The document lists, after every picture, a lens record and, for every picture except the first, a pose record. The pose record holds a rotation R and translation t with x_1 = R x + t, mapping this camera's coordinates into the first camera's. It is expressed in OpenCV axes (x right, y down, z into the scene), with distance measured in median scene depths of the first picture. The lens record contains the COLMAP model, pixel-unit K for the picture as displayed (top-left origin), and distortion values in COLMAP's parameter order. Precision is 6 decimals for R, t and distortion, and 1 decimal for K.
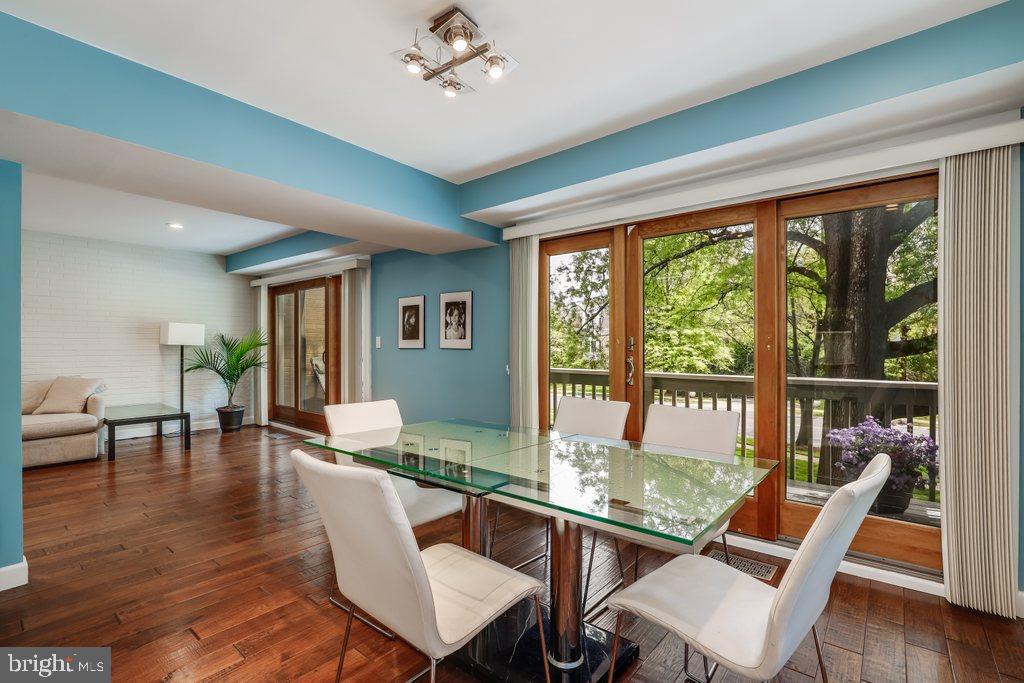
lens RADIAL K [[473.9, 0, 513.4], [0, 473.9, 345.7], [0, 0, 1]] dist [-0.020572, 0.002225]
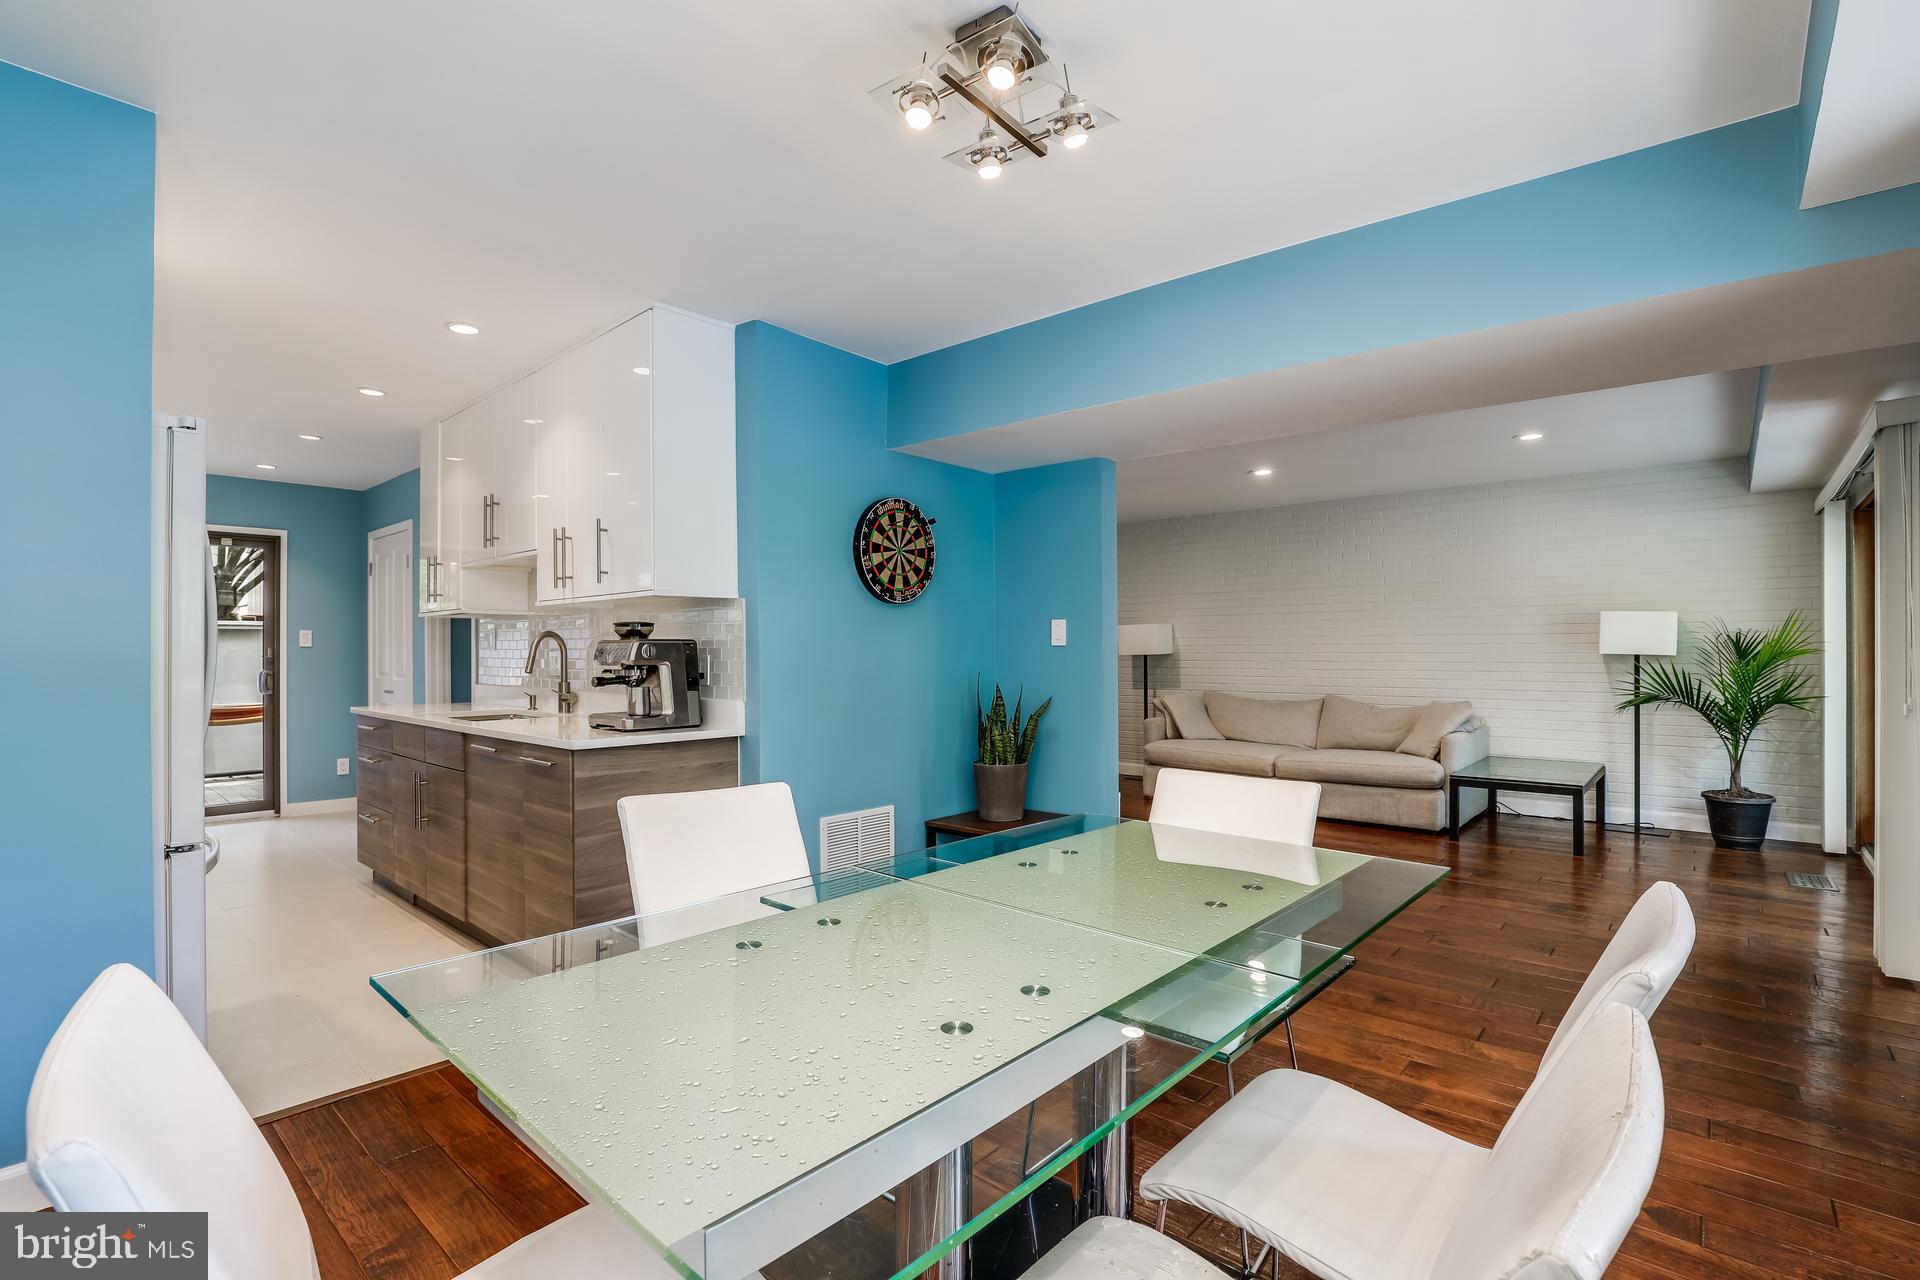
lens RADIAL K [[888.5, 0, 959.0], [0, 888.5, 643.4], [0, 0, 1]] dist [-0.020572, 0.002225]
pose [[-0.045910, -0.010307, -0.998892, 0.279422], [0.005387, 0.999930, -0.010566, -0.007602], [0.998931, -0.005866, -0.045852, 0.310566]]
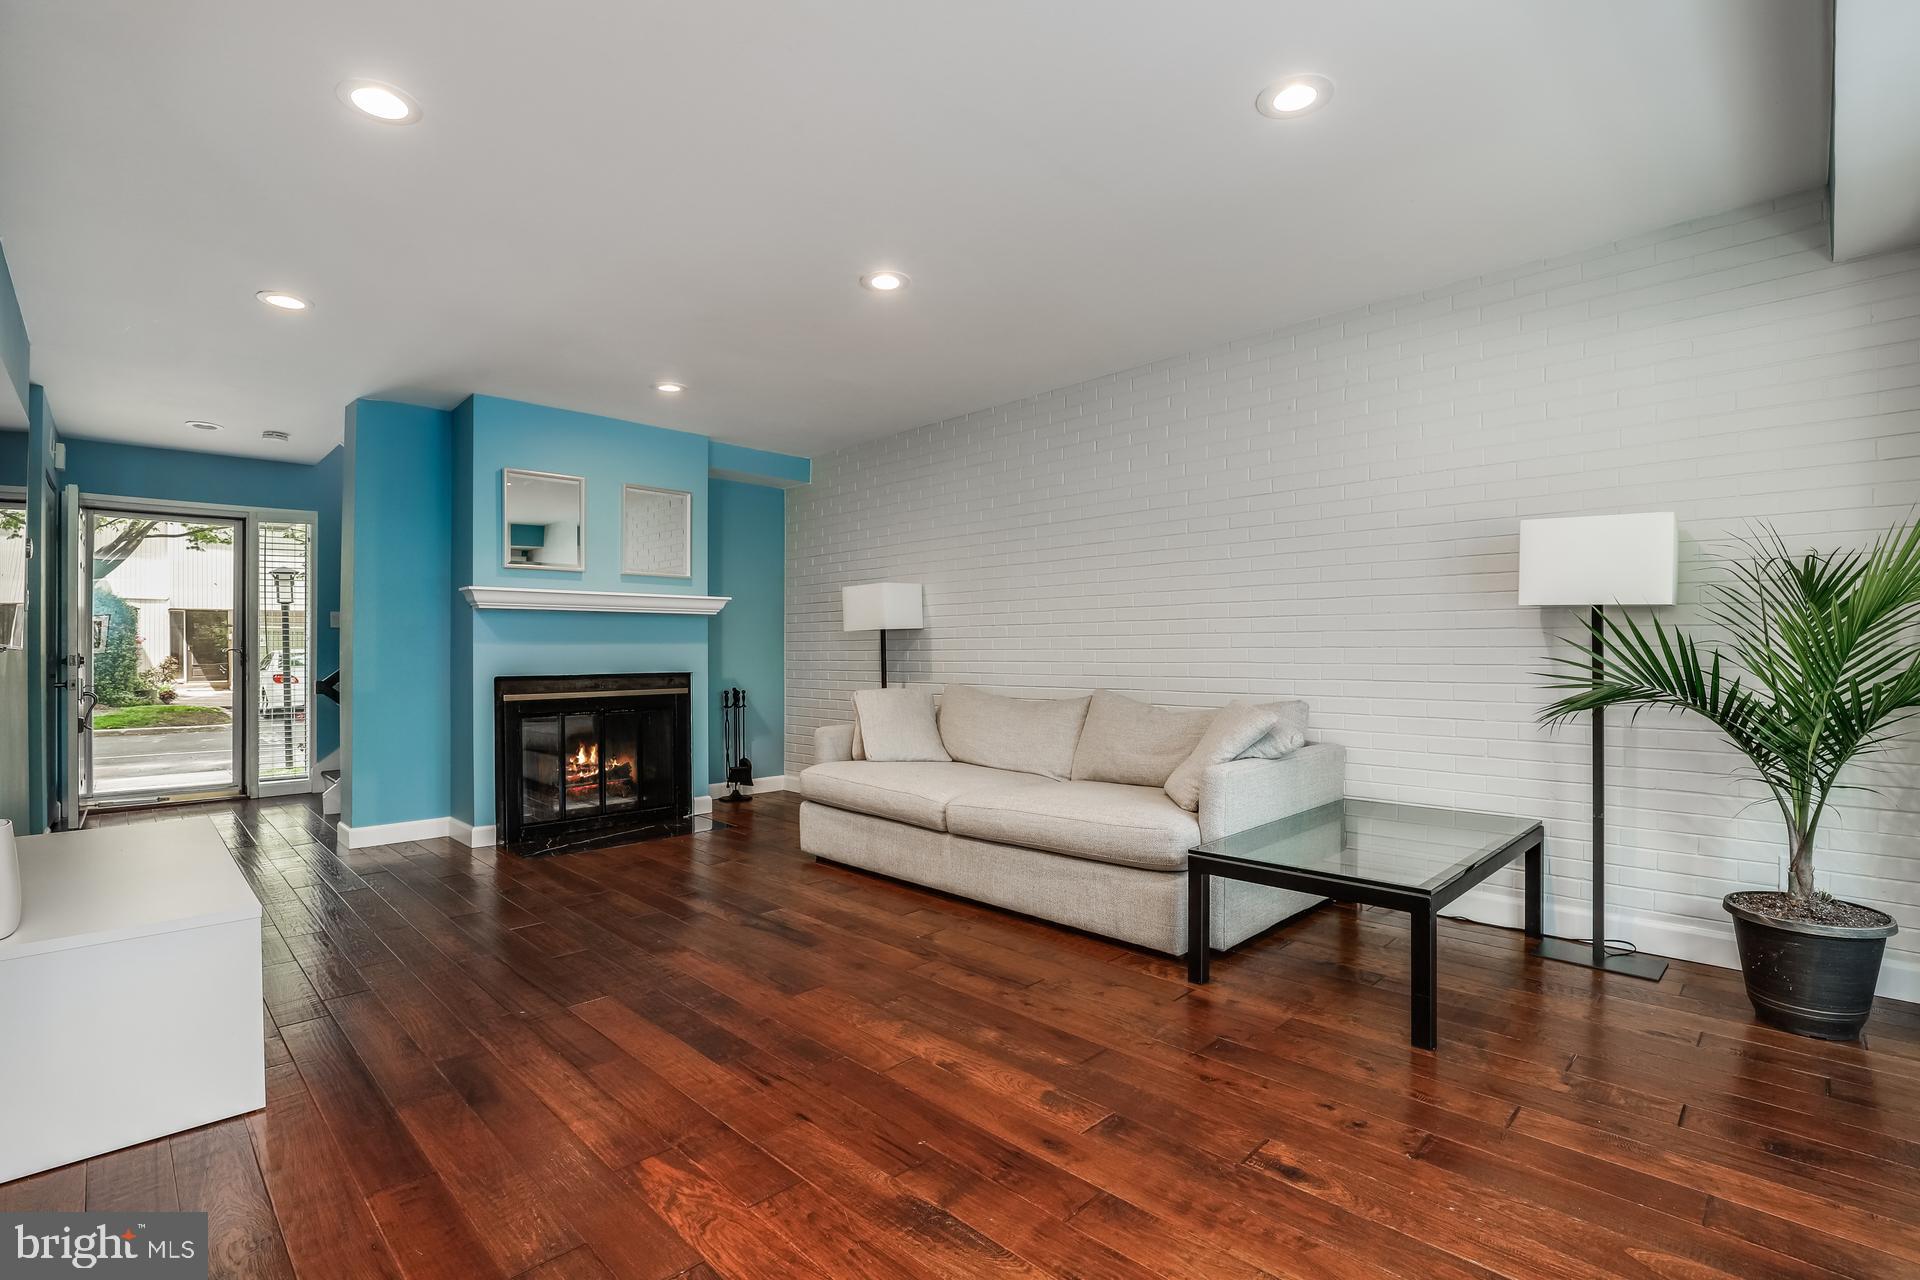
lens RADIAL K [[888.5, 0, 954.0], [0, 888.5, 646.0], [0, 0, 1]] dist [-0.020572, 0.002225]
pose [[-0.107229, -0.006181, -0.994215, -0.198324], [0.008021, 0.999943, -0.007082, 0.020329], [0.994202, -0.008734, -0.107173, 0.707969]]
